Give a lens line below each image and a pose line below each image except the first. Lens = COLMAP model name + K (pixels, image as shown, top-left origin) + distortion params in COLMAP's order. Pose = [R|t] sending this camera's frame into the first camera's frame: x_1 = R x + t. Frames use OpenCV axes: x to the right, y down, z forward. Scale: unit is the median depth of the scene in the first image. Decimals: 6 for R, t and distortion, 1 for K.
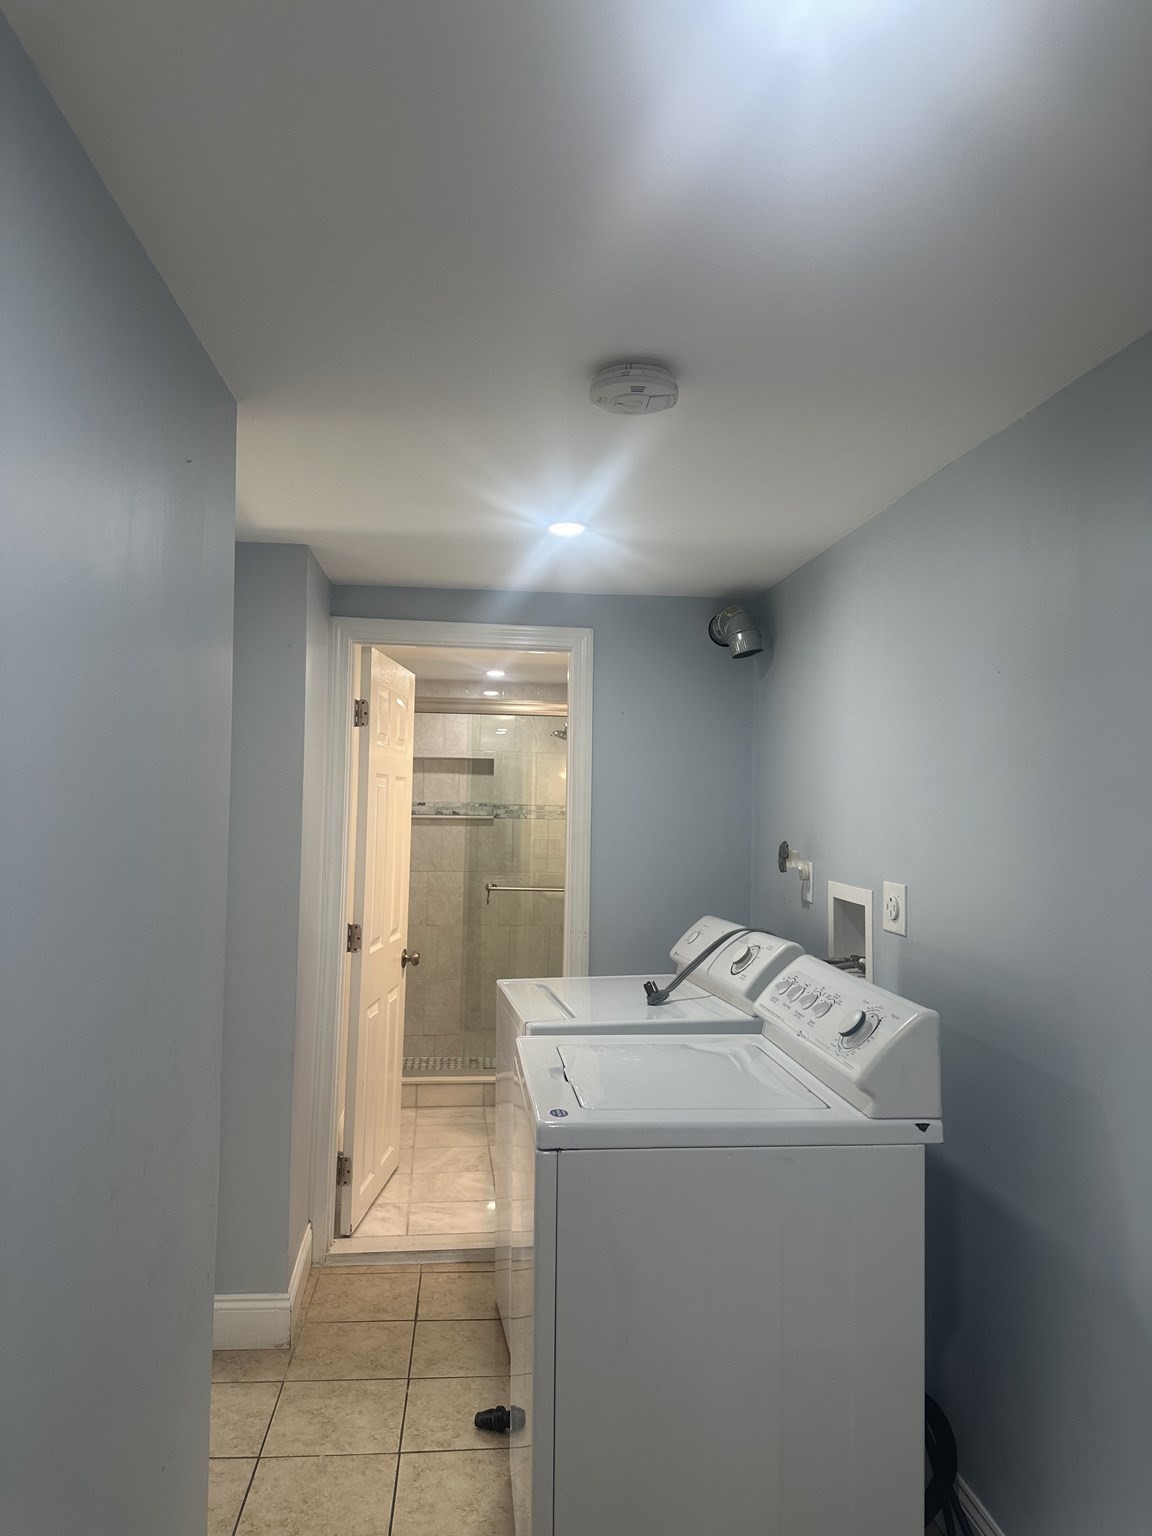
lens RADIAL K [[1099.8, 0, 574.9], [0, 1099.8, 786.7], [0, 0, 1]] dist [0.020802, 0.000887]
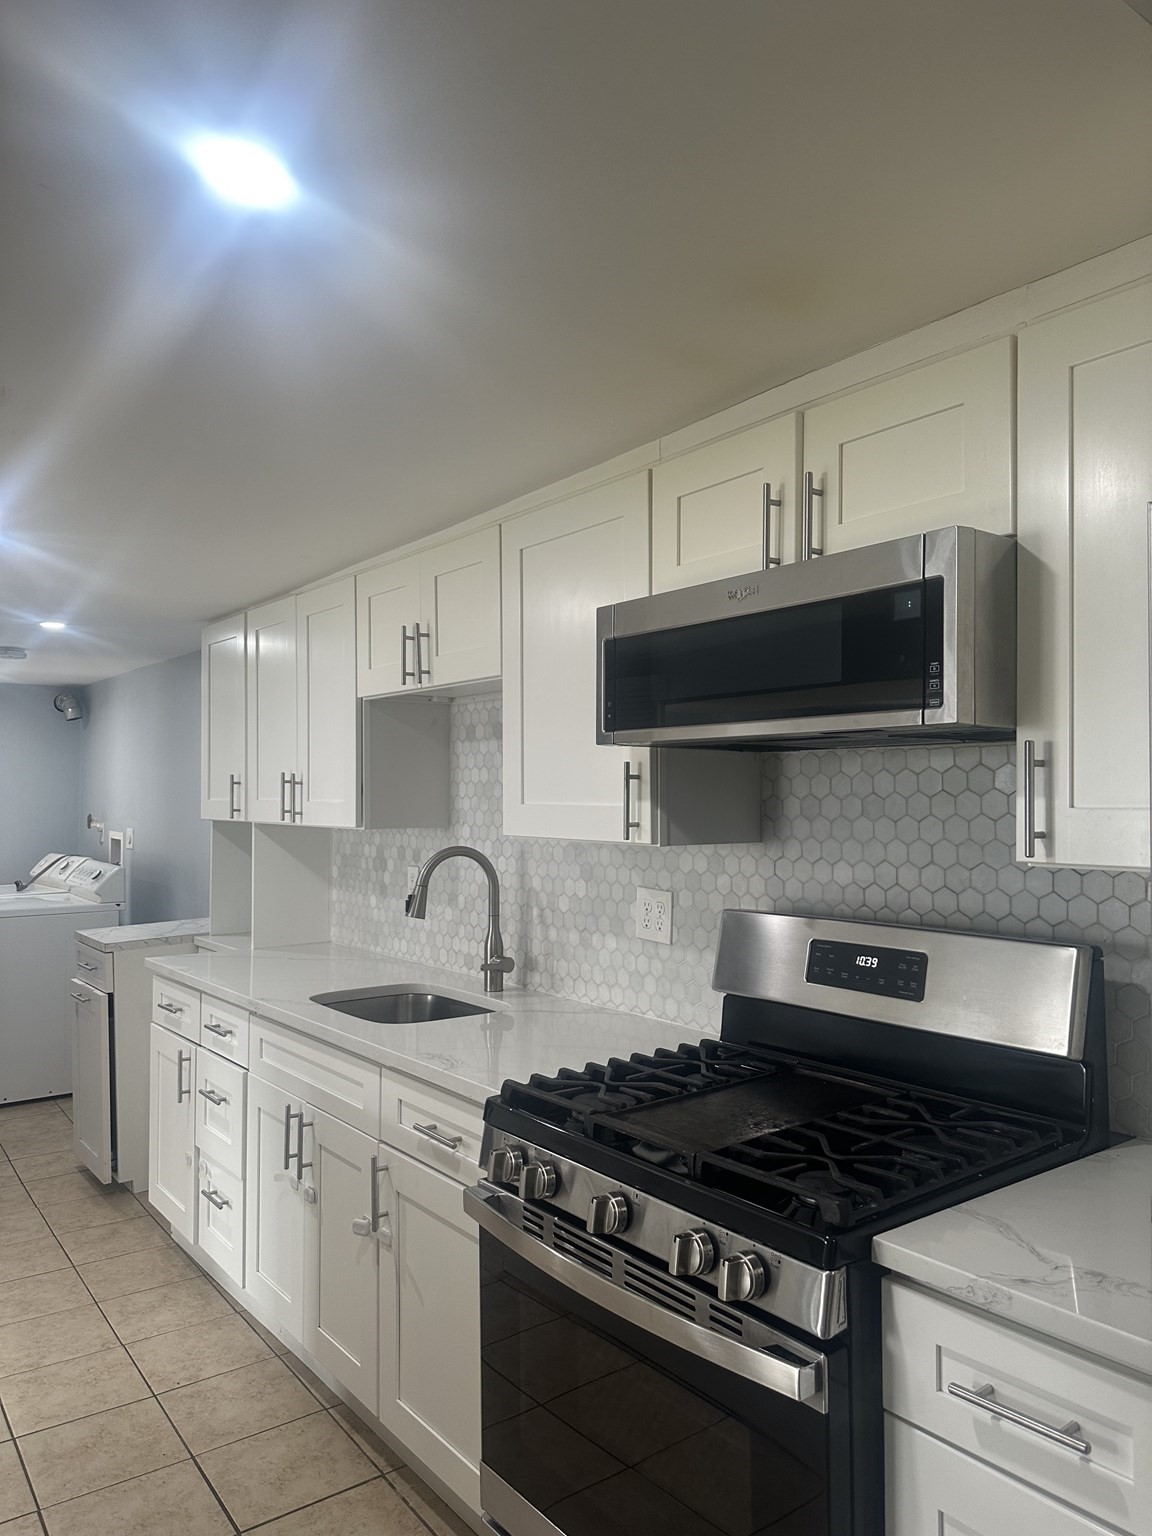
lens RADIAL K [[1066.6, 0, 576.0], [0, 1066.6, 768.0], [0, 0, 1]] dist [0.114719, -0.167009]
pose [[0.859054, 0.001164, 0.511884, -0.042128], [0.000108, 0.999997, -0.002455, -0.019039], [-0.511885, 0.002164, 0.859051, -0.730780]]
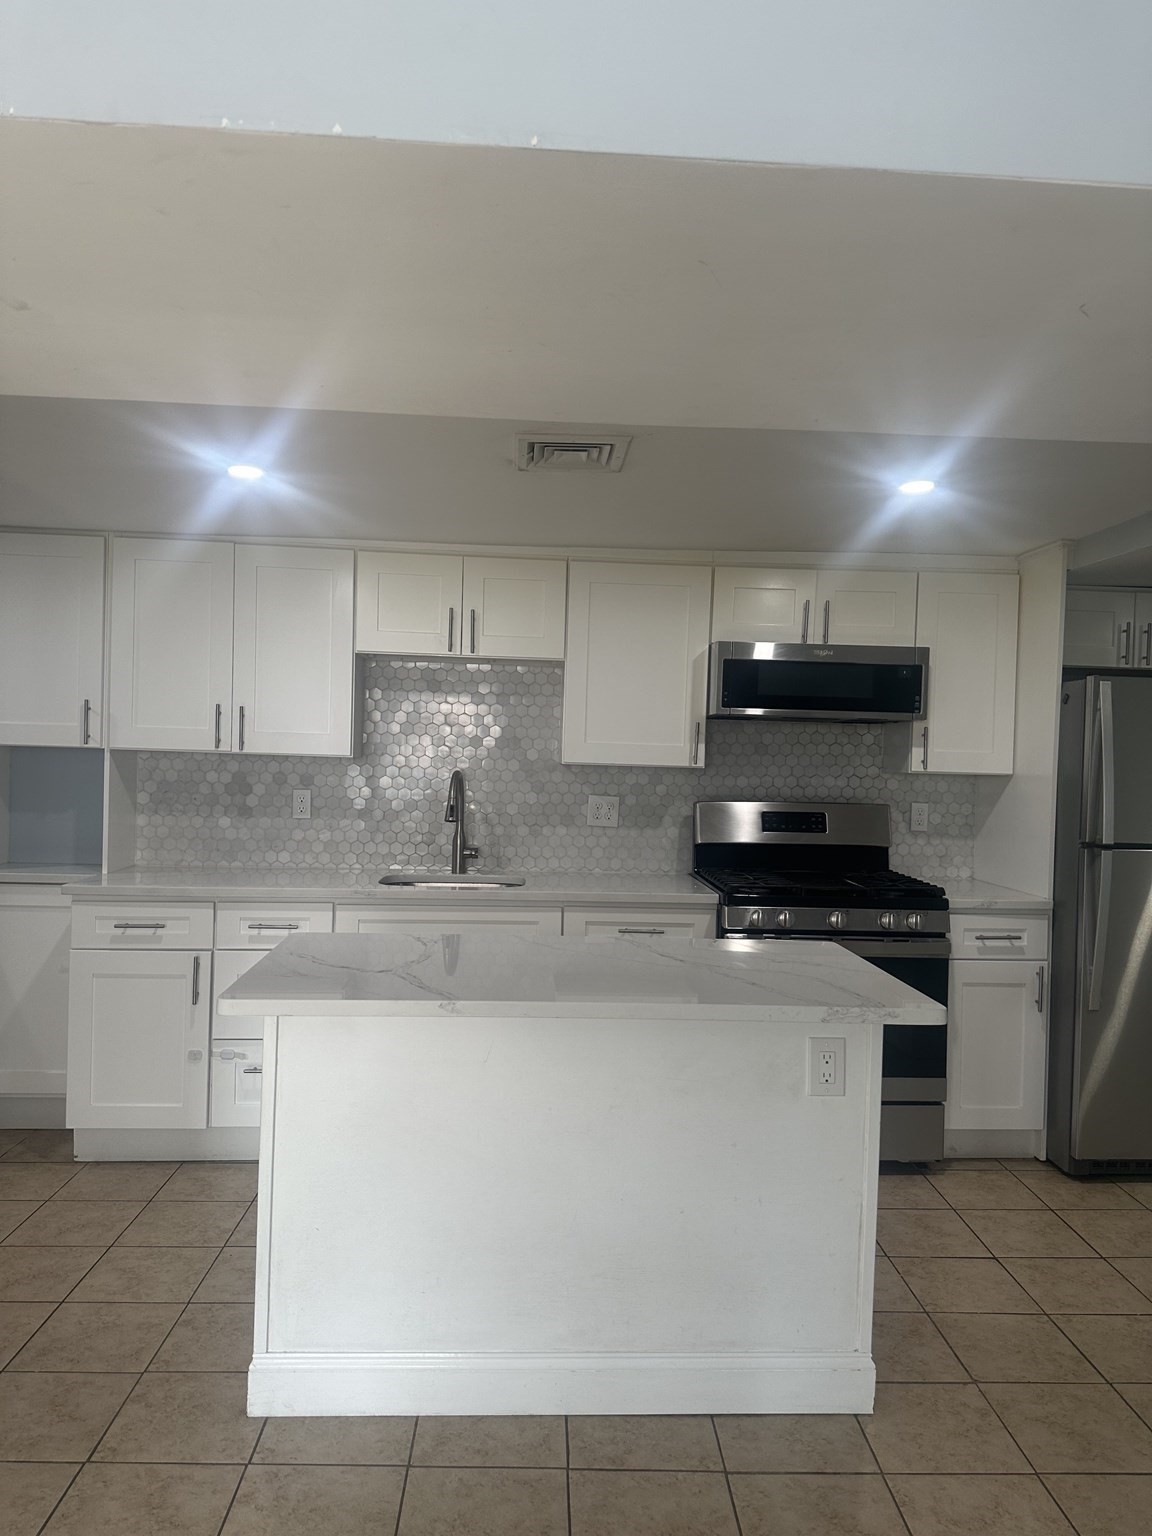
lens RADIAL K [[1066.6, 0, 576.0], [0, 1066.6, 768.0], [0, 0, 1]] dist [0.114719, -0.167009]
pose [[0.053312, -0.023516, 0.998301, -0.543280], [-0.048551, 0.998479, 0.026113, -0.006514], [-0.997397, -0.049861, 0.052089, -0.369878]]
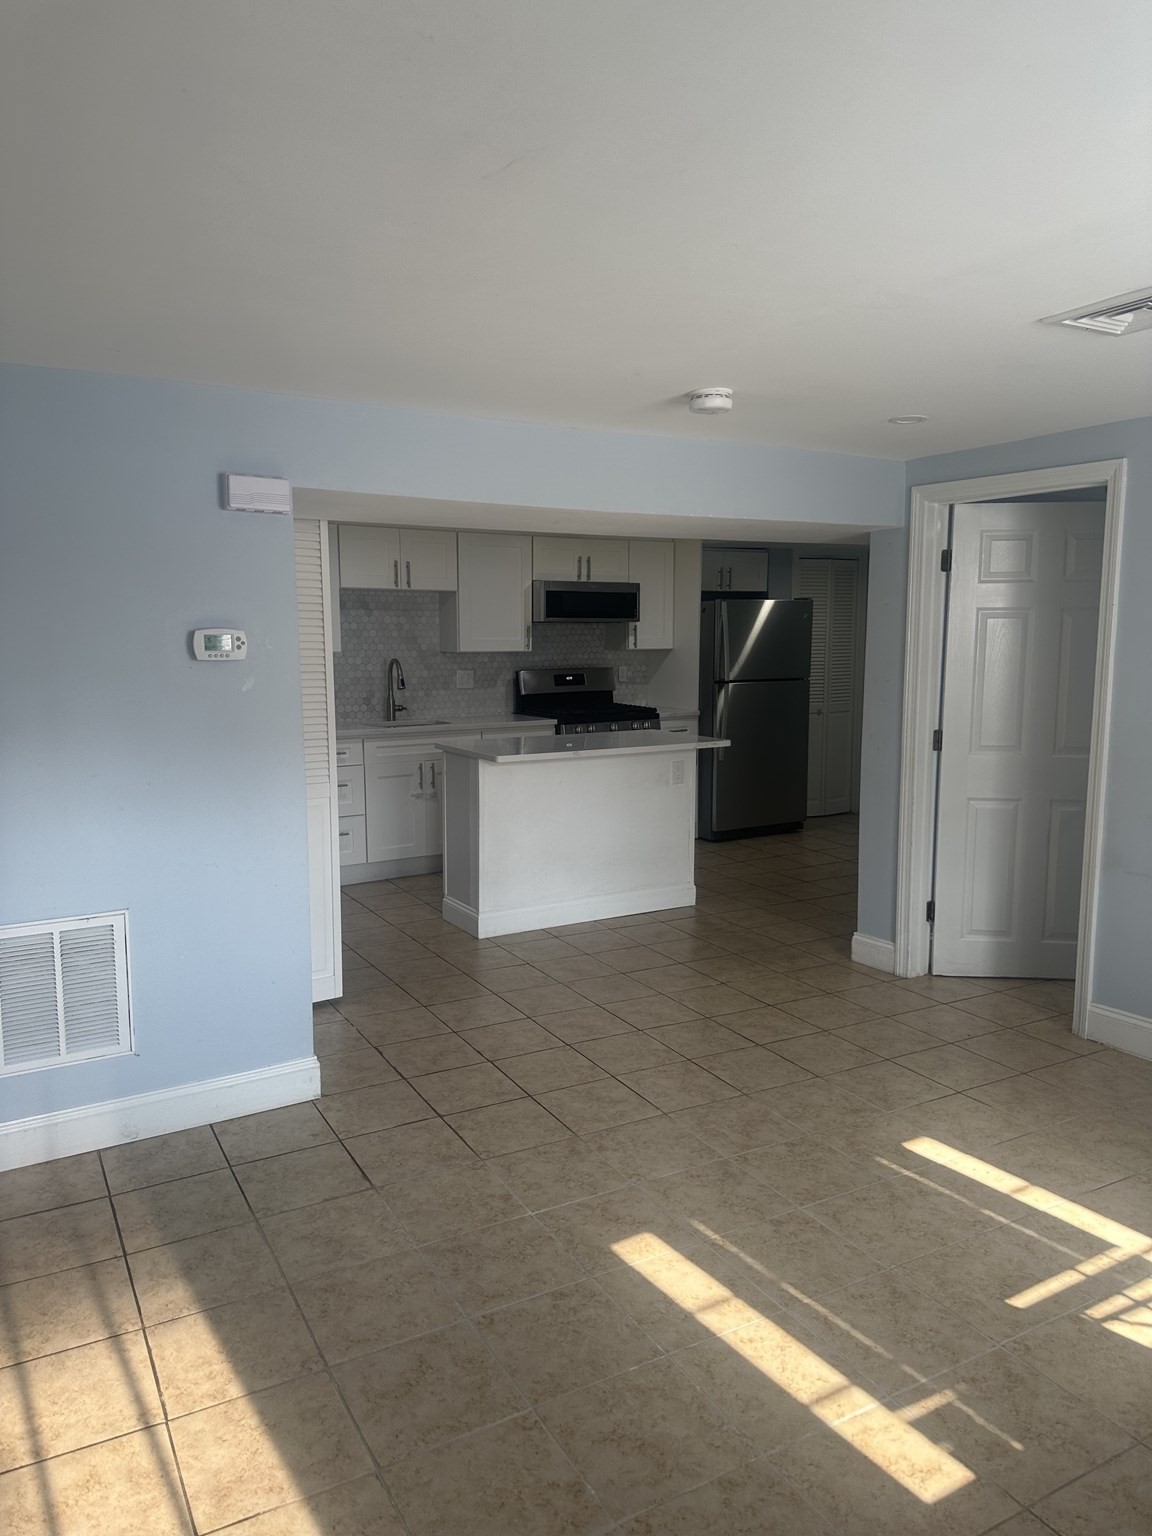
lens RADIAL K [[1066.6, 0, 576.0], [0, 1066.6, 768.0], [0, 0, 1]] dist [0.114719, -0.167009]
pose [[-0.416990, -0.126830, 0.900019, -1.011966], [-0.022320, 0.991347, 0.129359, -0.020326], [-0.908637, 0.033853, -0.416213, 0.069420]]
